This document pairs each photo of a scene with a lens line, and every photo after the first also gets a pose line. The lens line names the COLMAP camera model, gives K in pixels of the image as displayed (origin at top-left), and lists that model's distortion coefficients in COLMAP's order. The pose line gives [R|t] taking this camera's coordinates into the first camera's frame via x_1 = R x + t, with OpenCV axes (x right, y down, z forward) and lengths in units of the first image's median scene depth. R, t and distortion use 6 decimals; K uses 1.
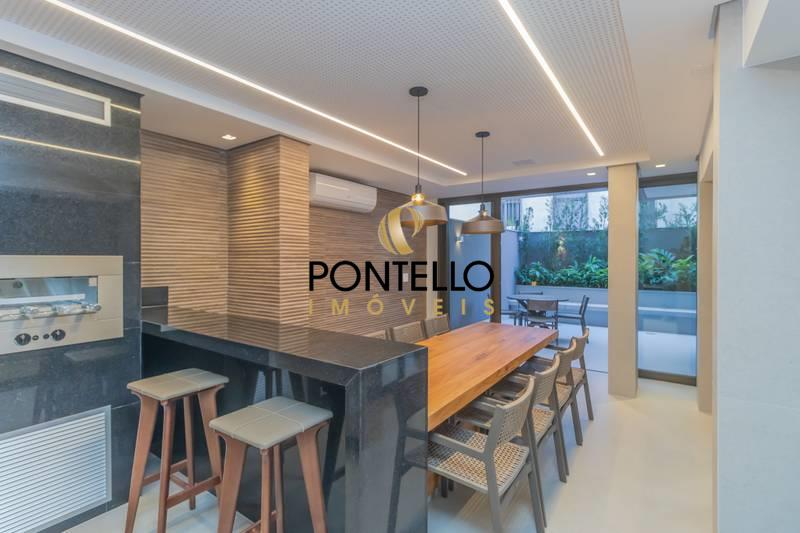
lens RADIAL K [[380.4, 0, 395.7], [0, 380.4, 260.3], [0, 0, 1]] dist [0.001363, 0.000316]
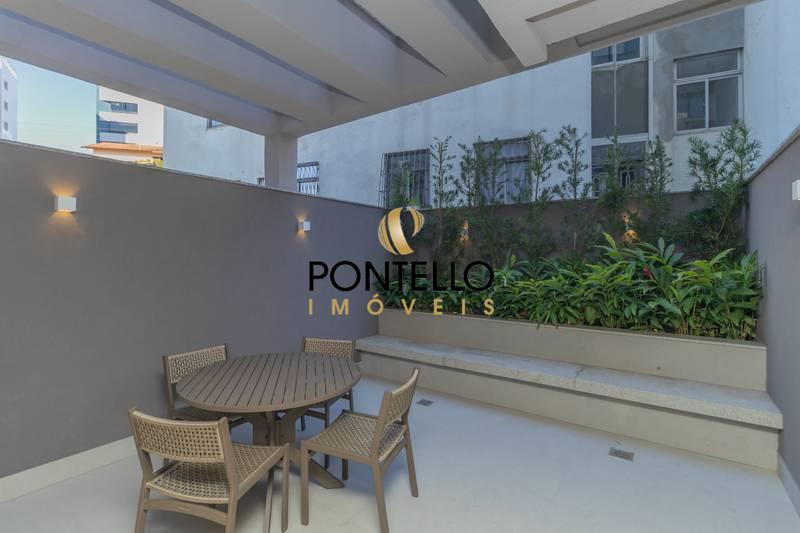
lens RADIAL K [[368.0, 0, 403.1], [0, 368.0, 260.4], [0, 0, 1]] dist [0.000804, 0.000698]
pose [[0.999991, -0.001547, 0.003874, 0.776274], [0.001540, 0.999997, 0.001755, -0.005561], [-0.003877, -0.001749, 0.999991, 1.093261]]
